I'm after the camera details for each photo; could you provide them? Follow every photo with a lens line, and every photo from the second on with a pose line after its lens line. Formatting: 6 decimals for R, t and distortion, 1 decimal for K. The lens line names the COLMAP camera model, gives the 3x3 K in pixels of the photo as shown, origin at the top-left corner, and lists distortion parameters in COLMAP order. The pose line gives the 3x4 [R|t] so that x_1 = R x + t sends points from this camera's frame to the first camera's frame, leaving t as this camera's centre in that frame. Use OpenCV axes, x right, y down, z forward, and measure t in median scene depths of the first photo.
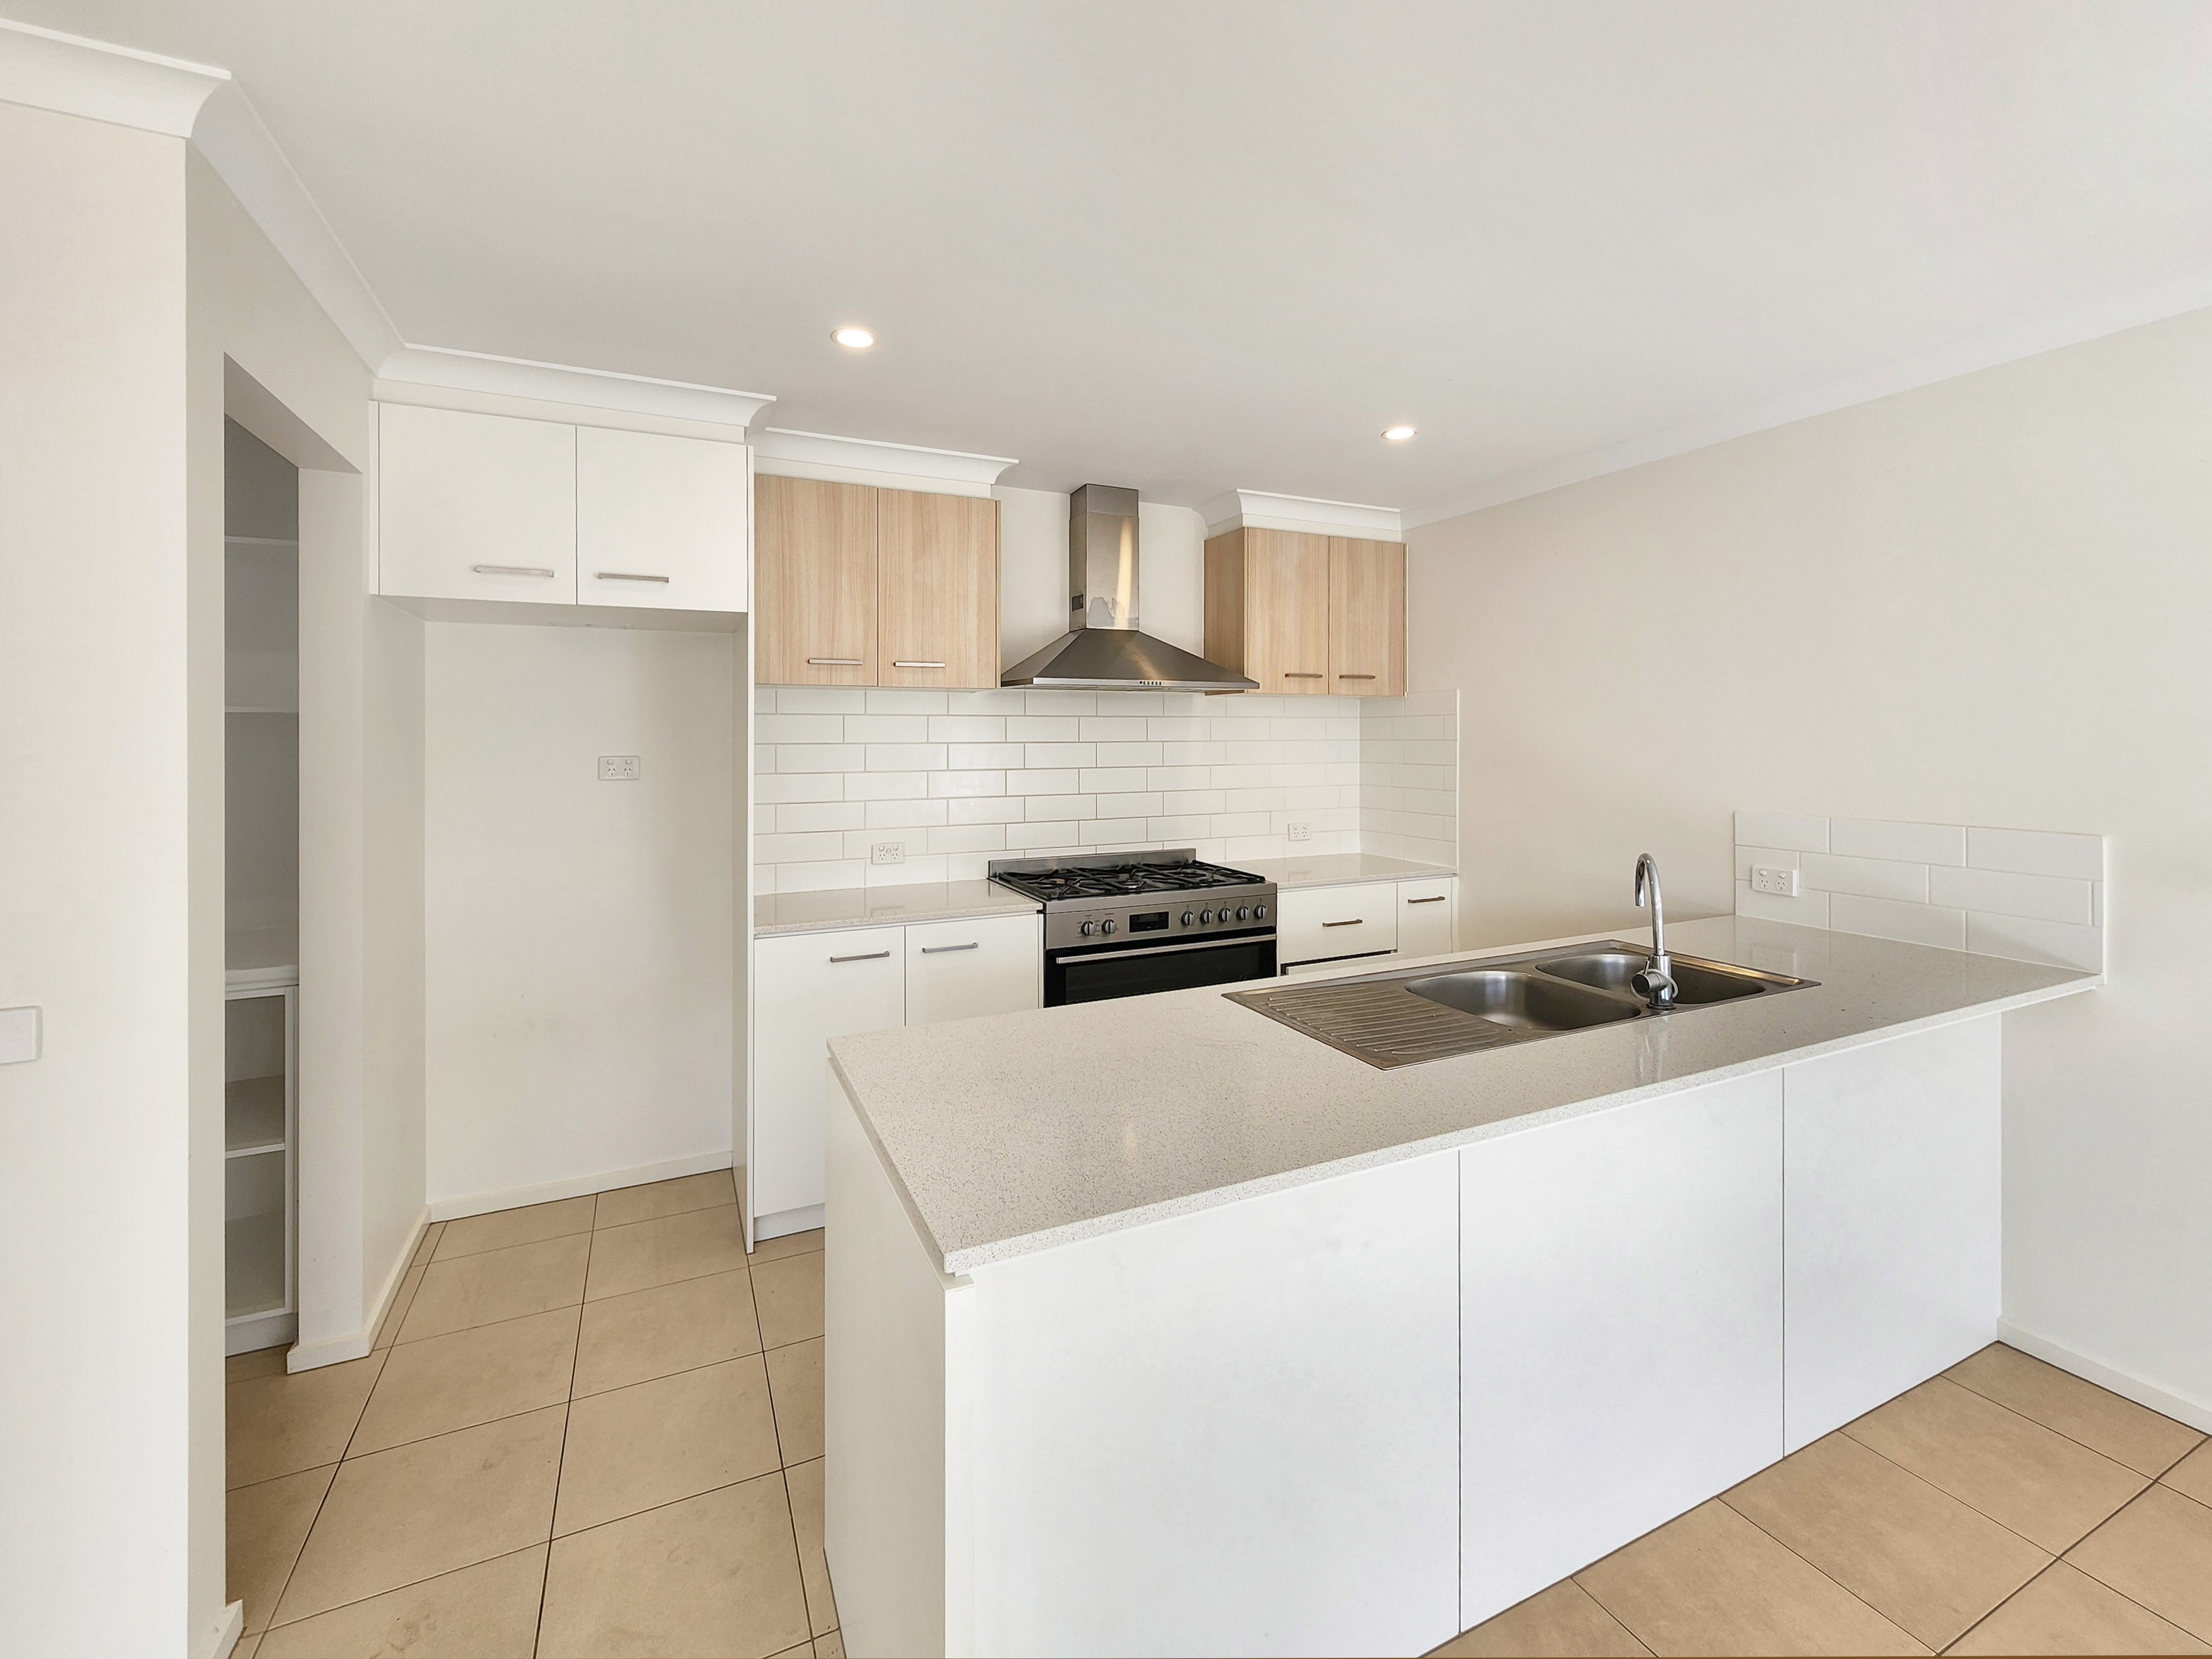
lens RADIAL K [[937.6, 0, 1097.8], [0, 937.6, 736.0], [0, 0, 1]] dist [-0.000633, -0.000254]
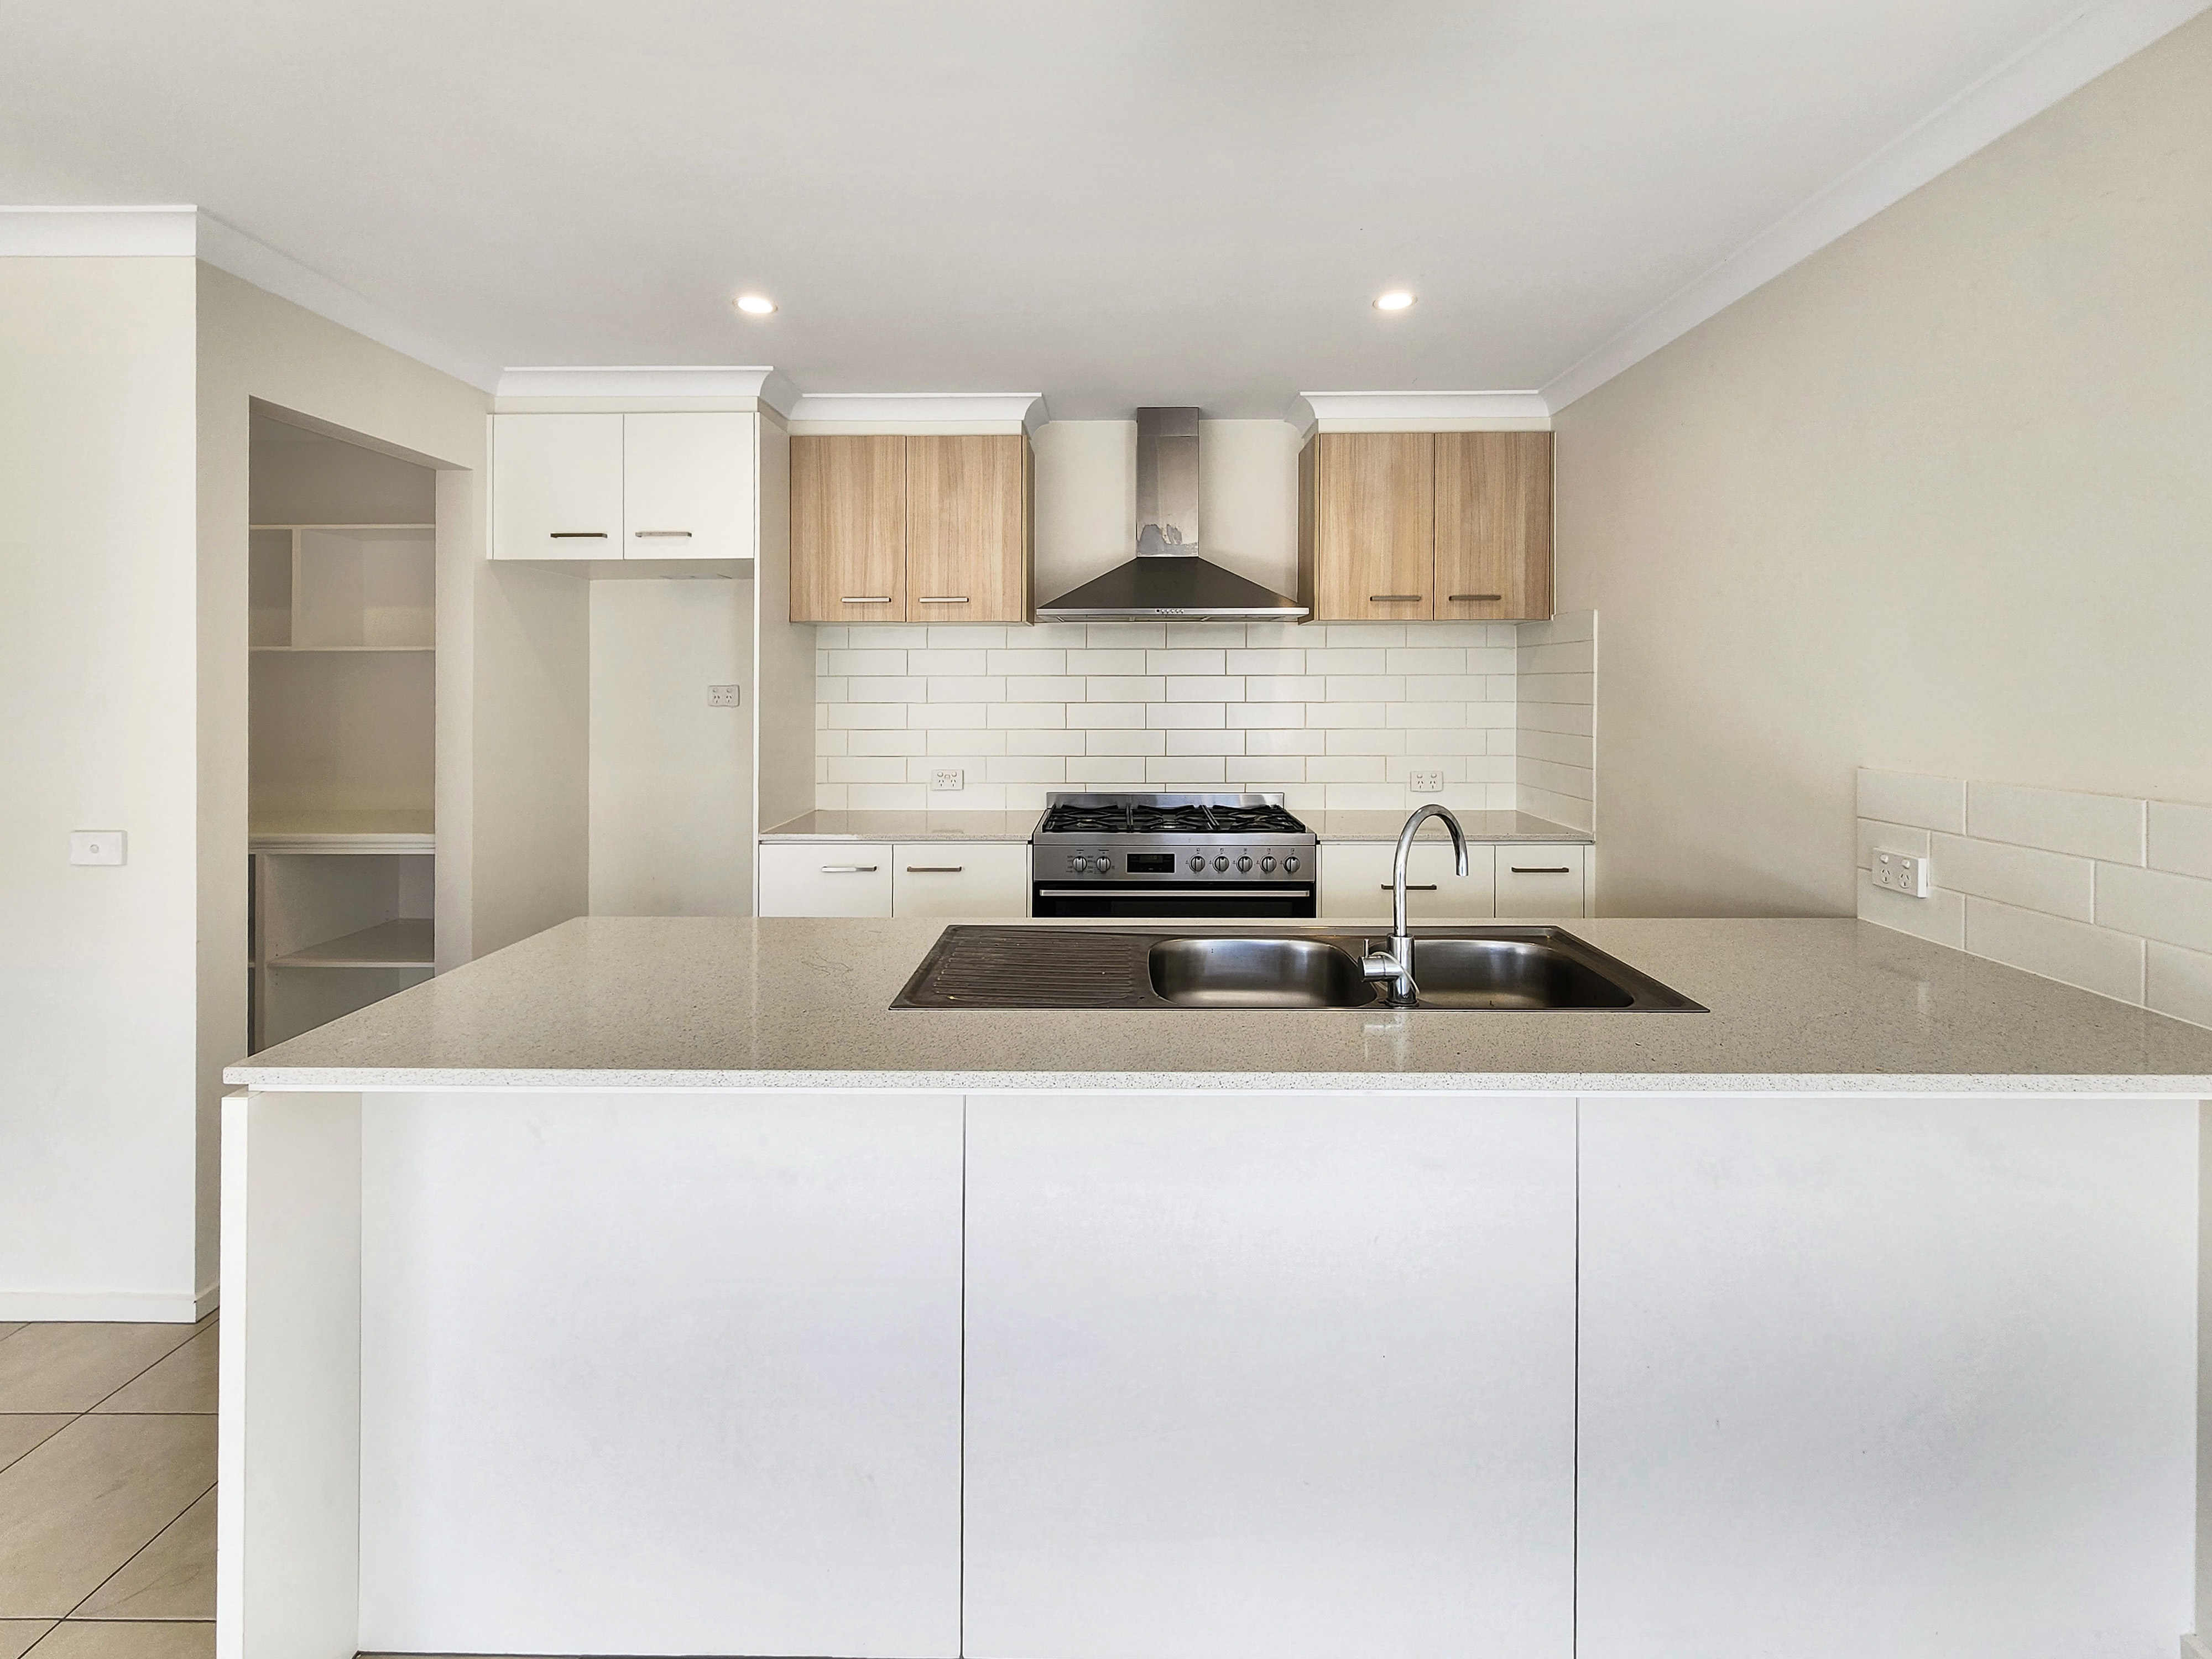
lens RADIAL K [[948.0, 0, 1111.4], [0, 948.0, 684.2], [0, 0, 1]] dist [-0.001256, -0.000099]
pose [[0.901948, 0.001766, -0.431841, 0.413466], [-0.001345, 0.999998, 0.001280, 0.015768], [0.431843, -0.000574, 0.901949, 0.115317]]
